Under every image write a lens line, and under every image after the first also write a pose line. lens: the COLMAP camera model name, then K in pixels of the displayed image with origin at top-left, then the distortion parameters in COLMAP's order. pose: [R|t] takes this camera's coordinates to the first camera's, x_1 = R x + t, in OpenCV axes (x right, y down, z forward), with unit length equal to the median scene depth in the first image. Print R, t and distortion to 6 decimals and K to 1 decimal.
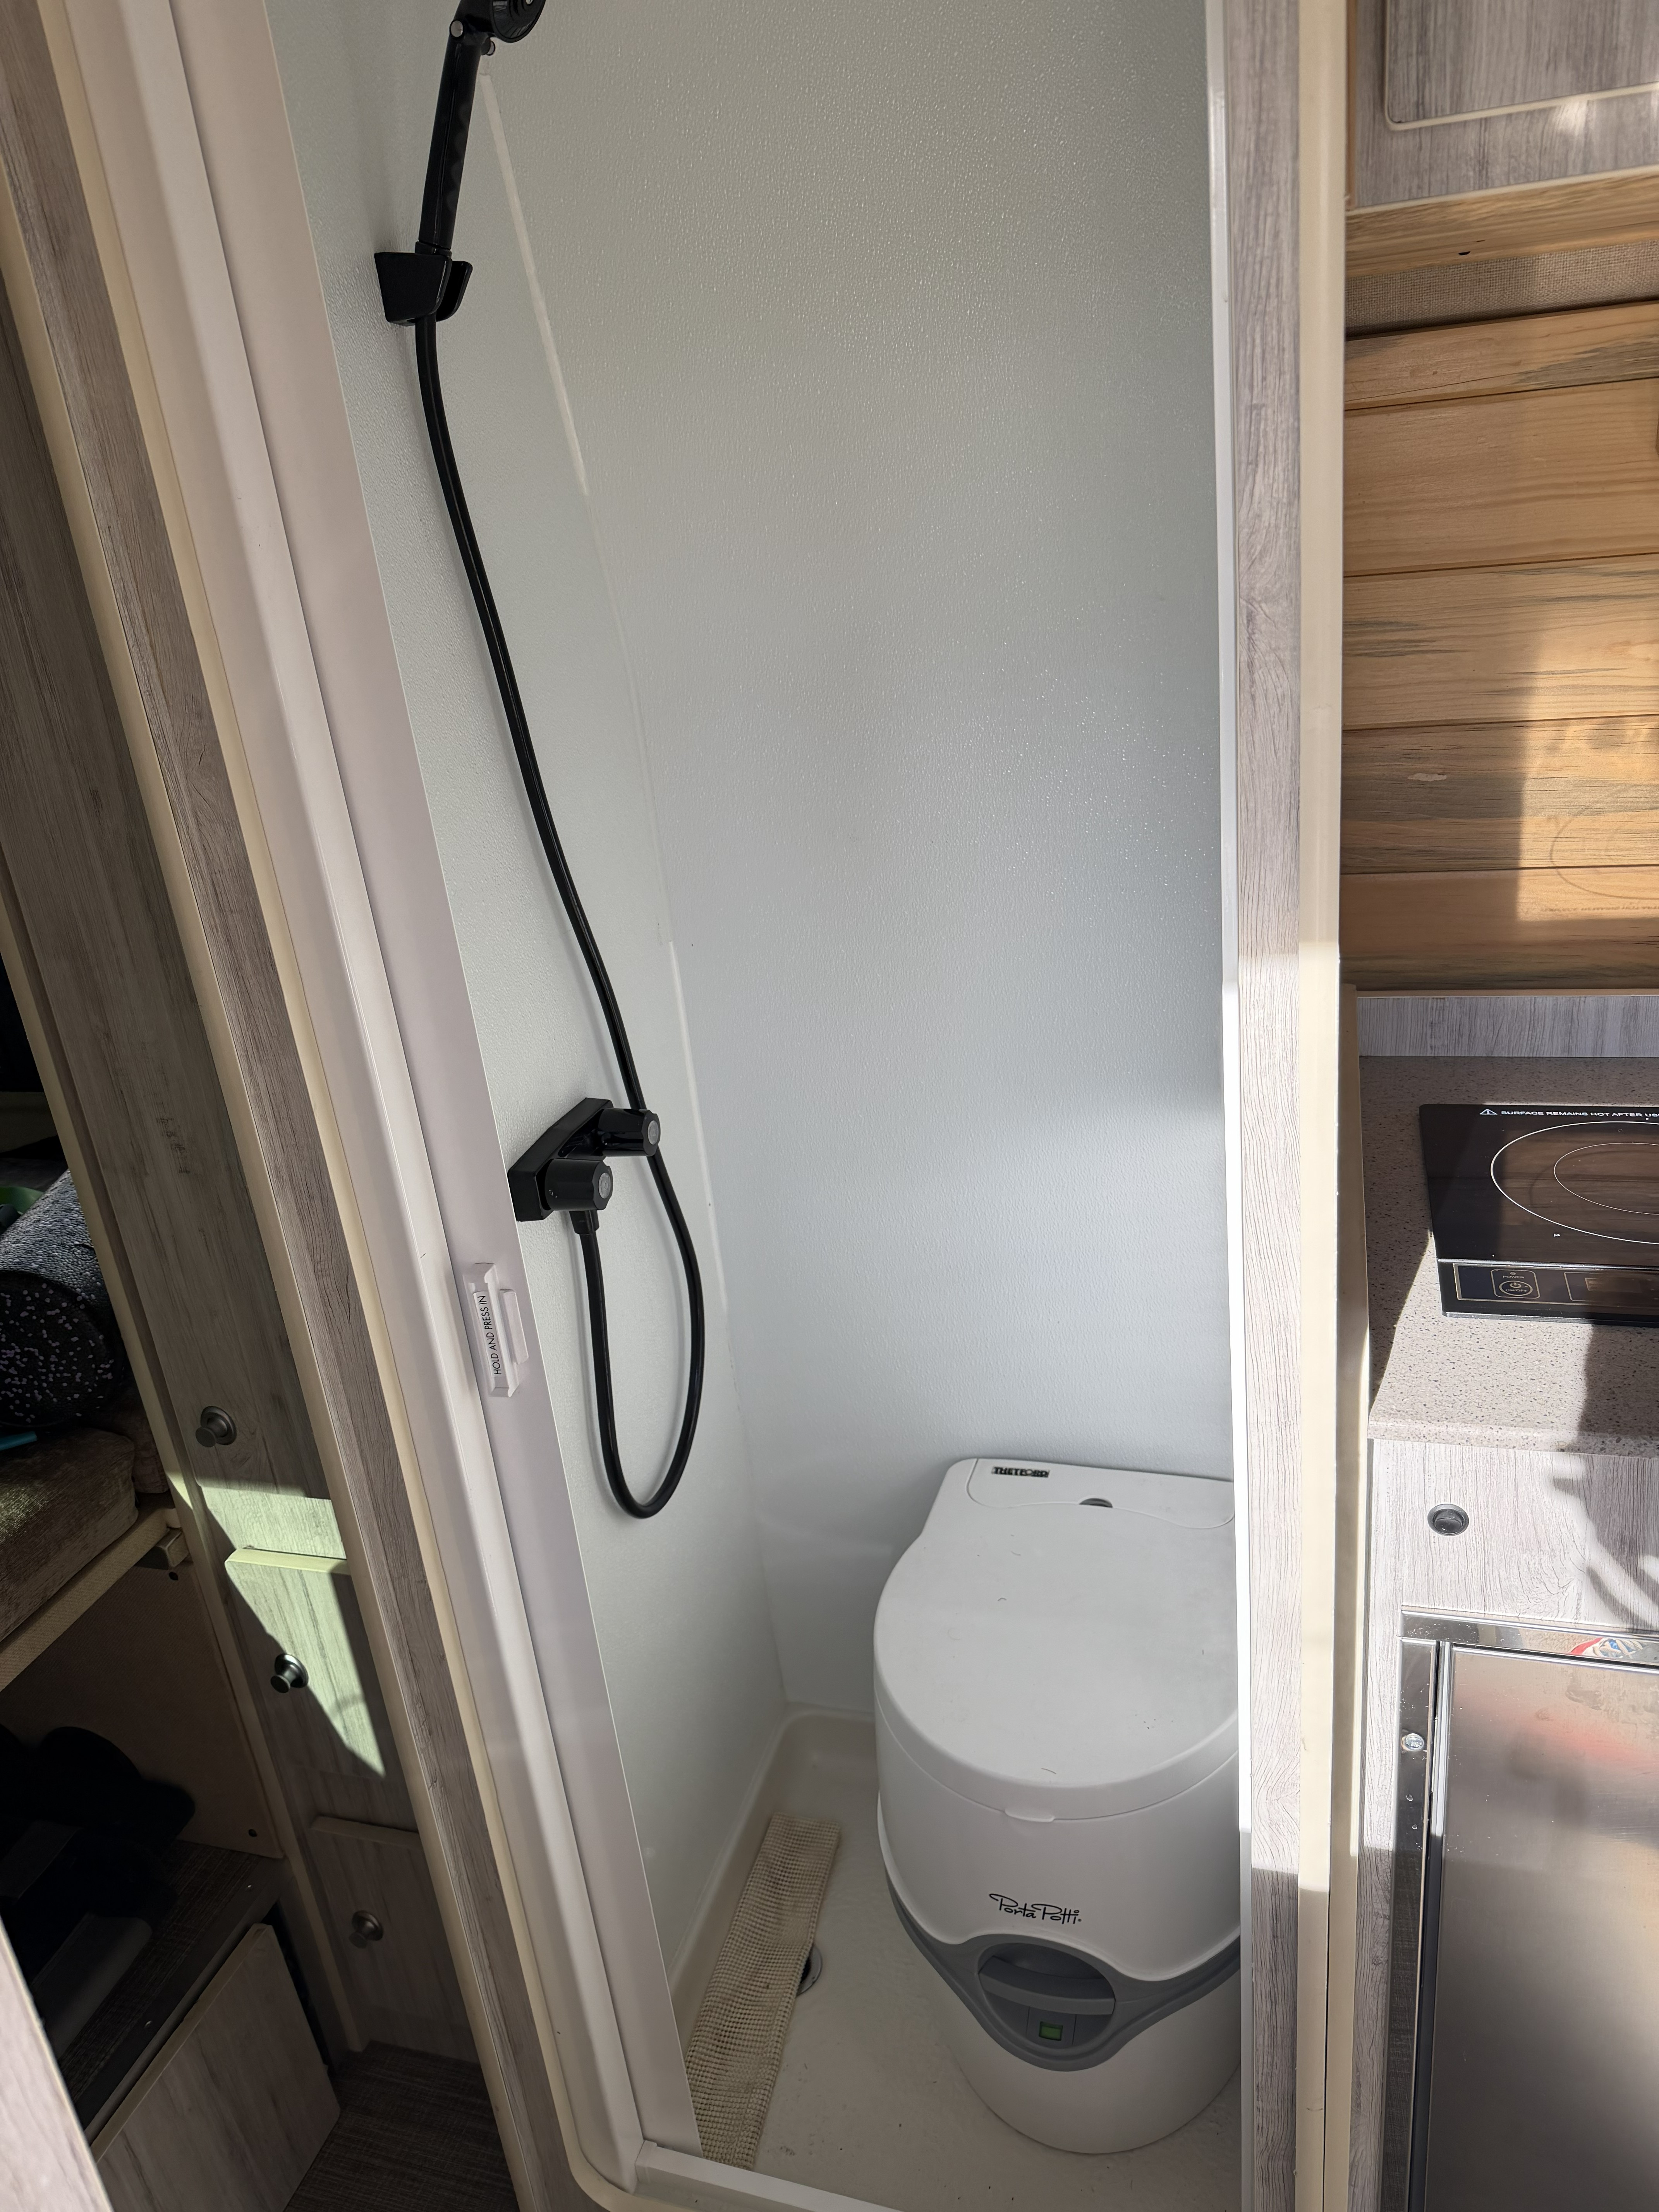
lens RADIAL K [[1562.3, 0, 833.4], [0, 1562.3, 1090.1], [0, 0, 1]] dist [0.000513, -0.018386]
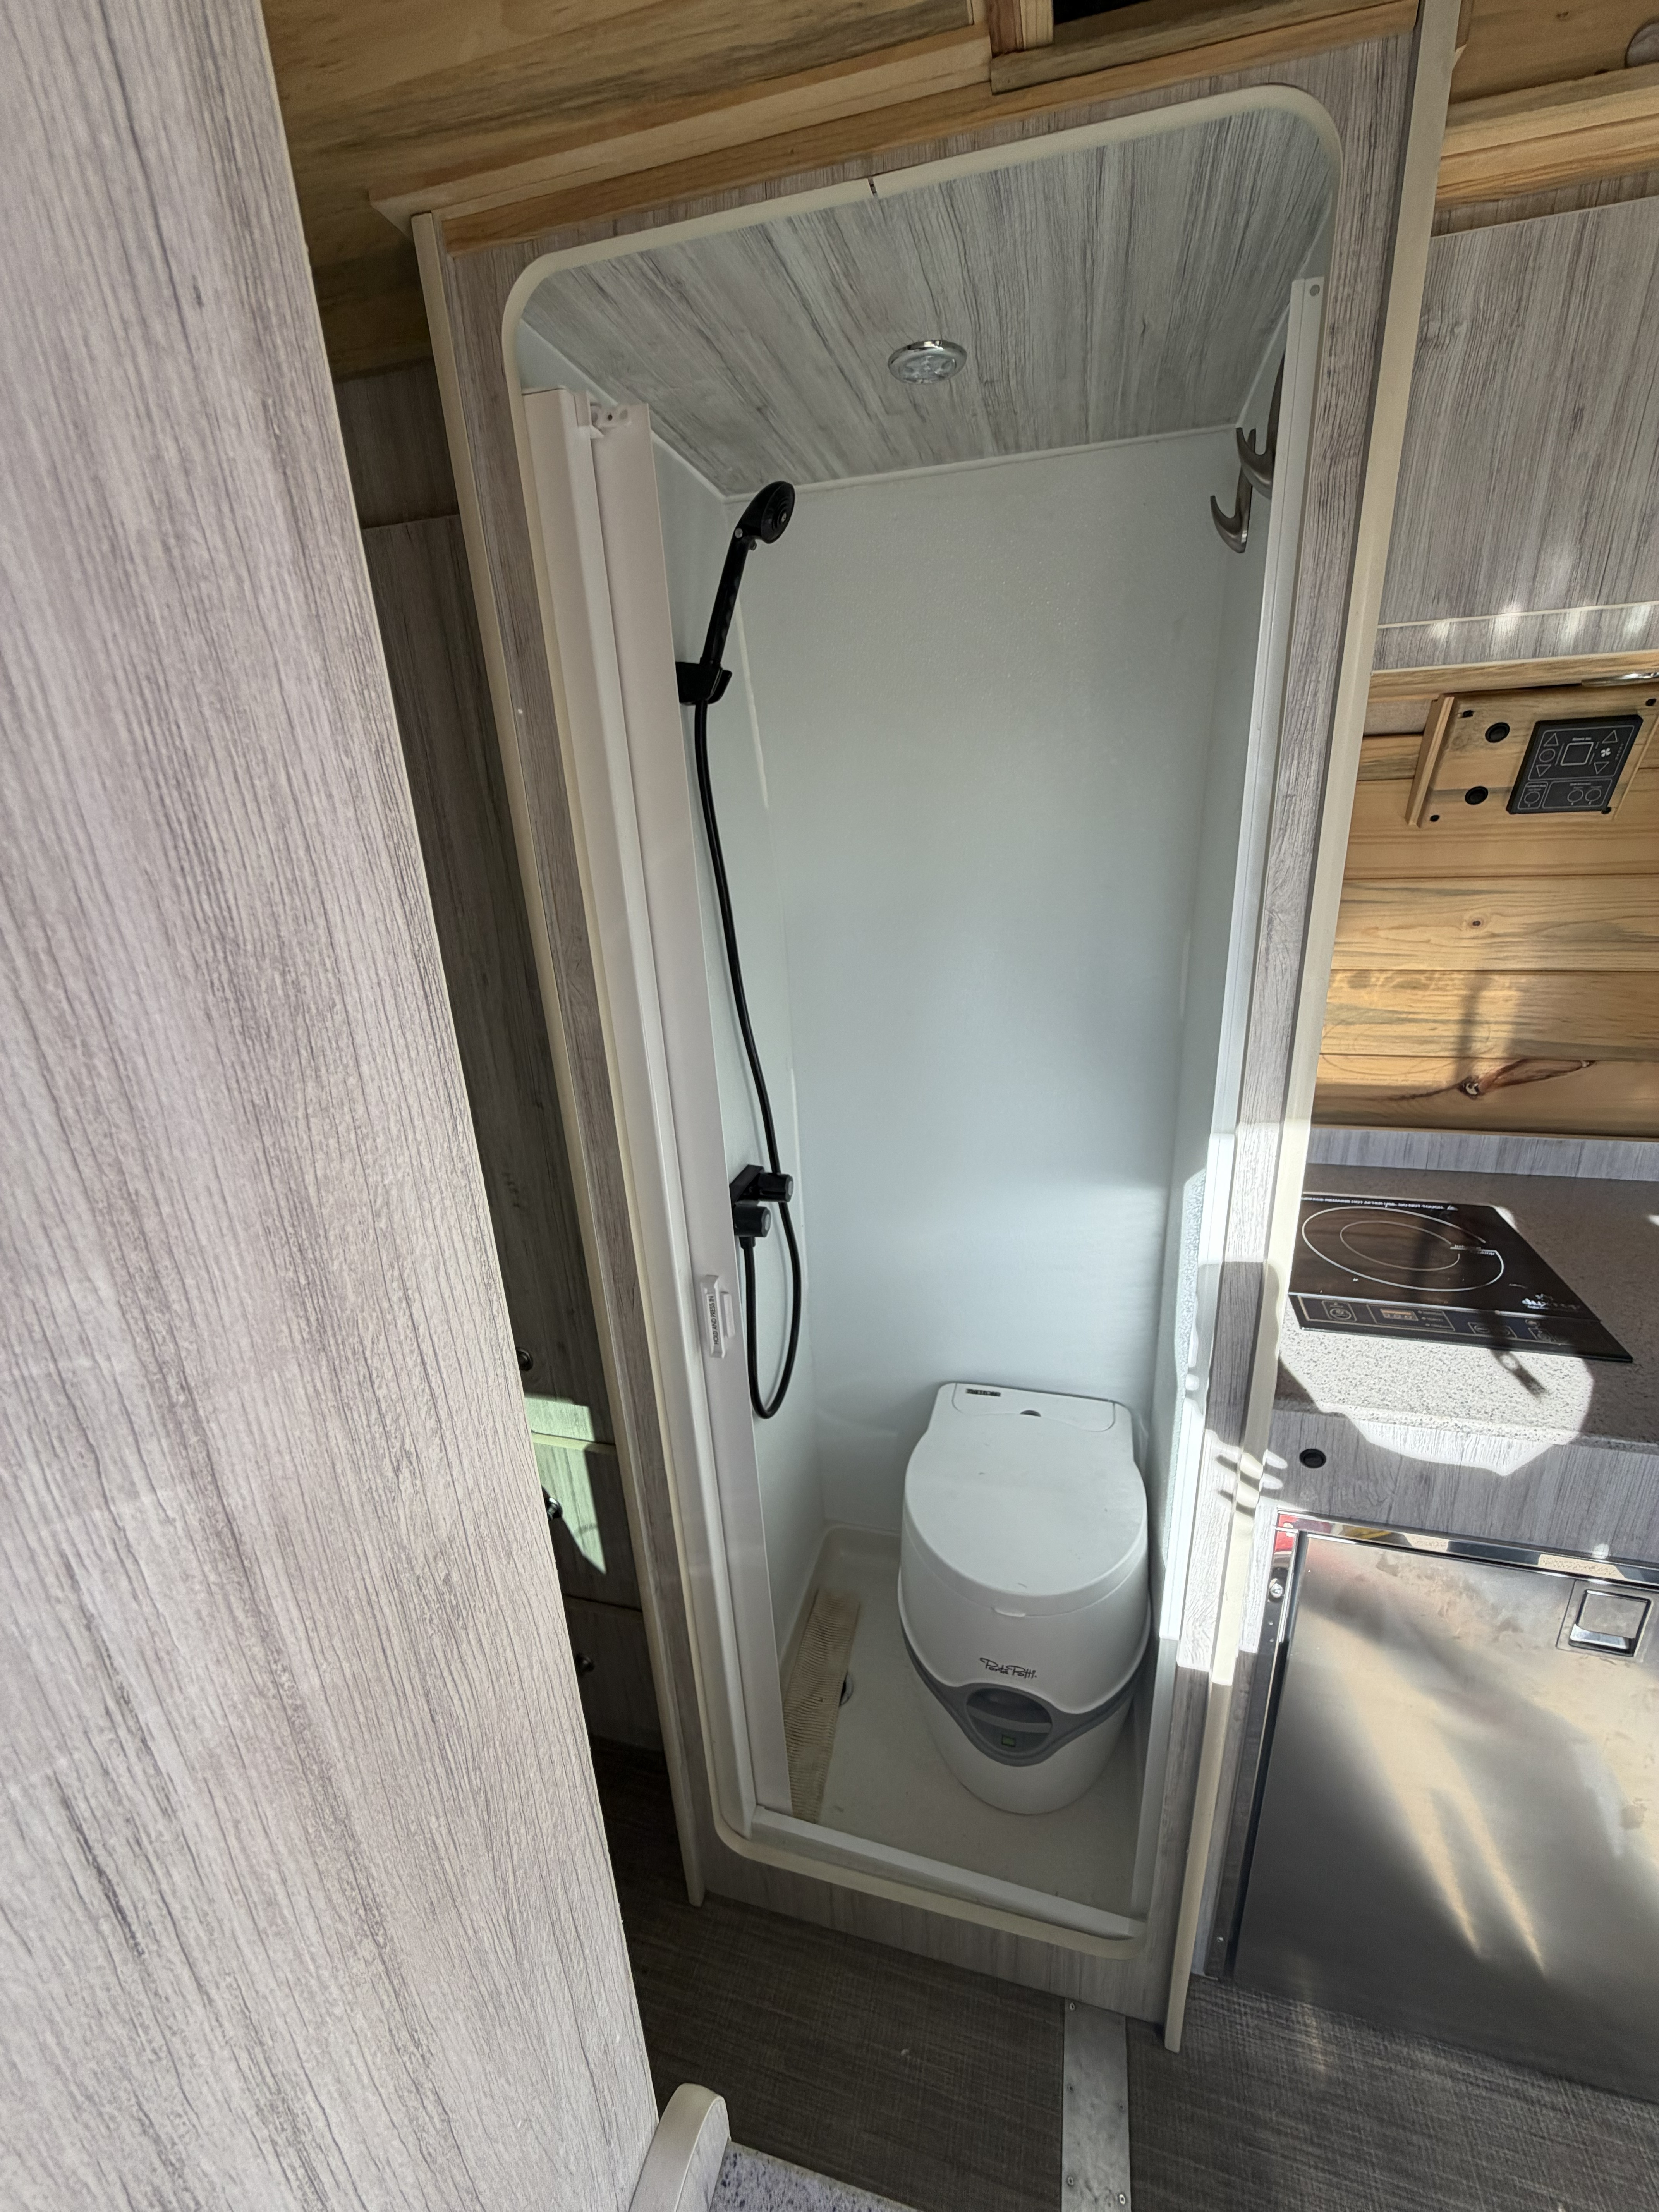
lens RADIAL K [[884.2, 0, 830.6], [0, 884.2, 1105.7], [0, 0, 1]] dist [-0.010930, 0.000528]
pose [[0.998327, 0.042205, 0.039518, -0.140376], [-0.040925, 0.998629, -0.032654, -0.039242], [-0.040842, 0.030982, 0.998685, 0.067020]]
